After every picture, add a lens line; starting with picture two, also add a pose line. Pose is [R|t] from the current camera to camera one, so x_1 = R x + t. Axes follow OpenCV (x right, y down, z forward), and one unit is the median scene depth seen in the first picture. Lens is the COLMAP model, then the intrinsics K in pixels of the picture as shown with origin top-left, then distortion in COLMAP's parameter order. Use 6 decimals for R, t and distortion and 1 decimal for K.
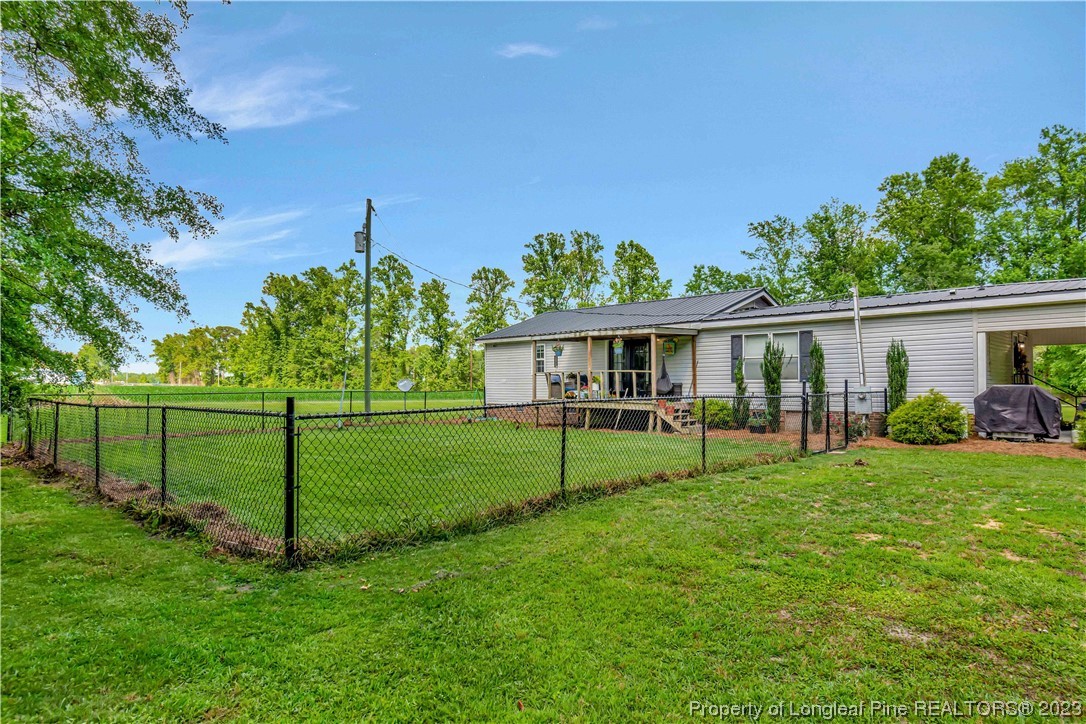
lens RADIAL K [[695.0, 0, 543.9], [0, 695.0, 365.9], [0, 0, 1]] dist [0.006666, 0.007803]
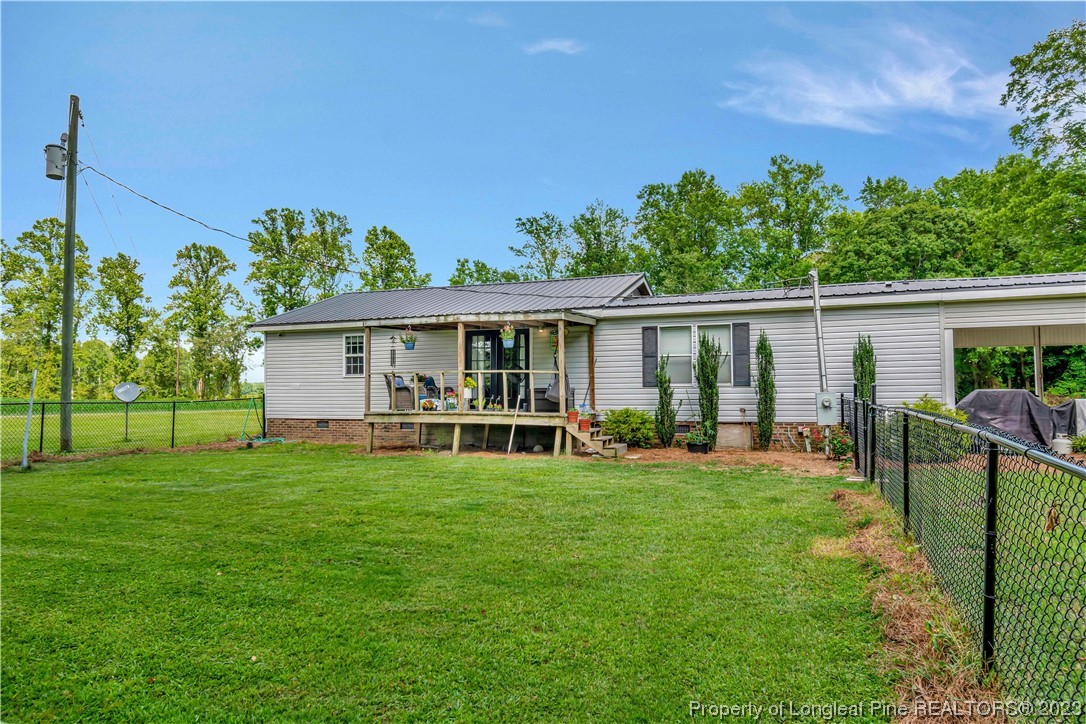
lens RADIAL K [[705.5, 0, 542.2], [0, 705.5, 360.9], [0, 0, 1]] dist [0.008550, -0.004778]
pose [[0.914751, 0.014499, 0.403757, -0.060466], [-0.008909, 0.999837, -0.015720, 0.003143], [-0.403919, 0.010783, 0.914731, 0.124034]]
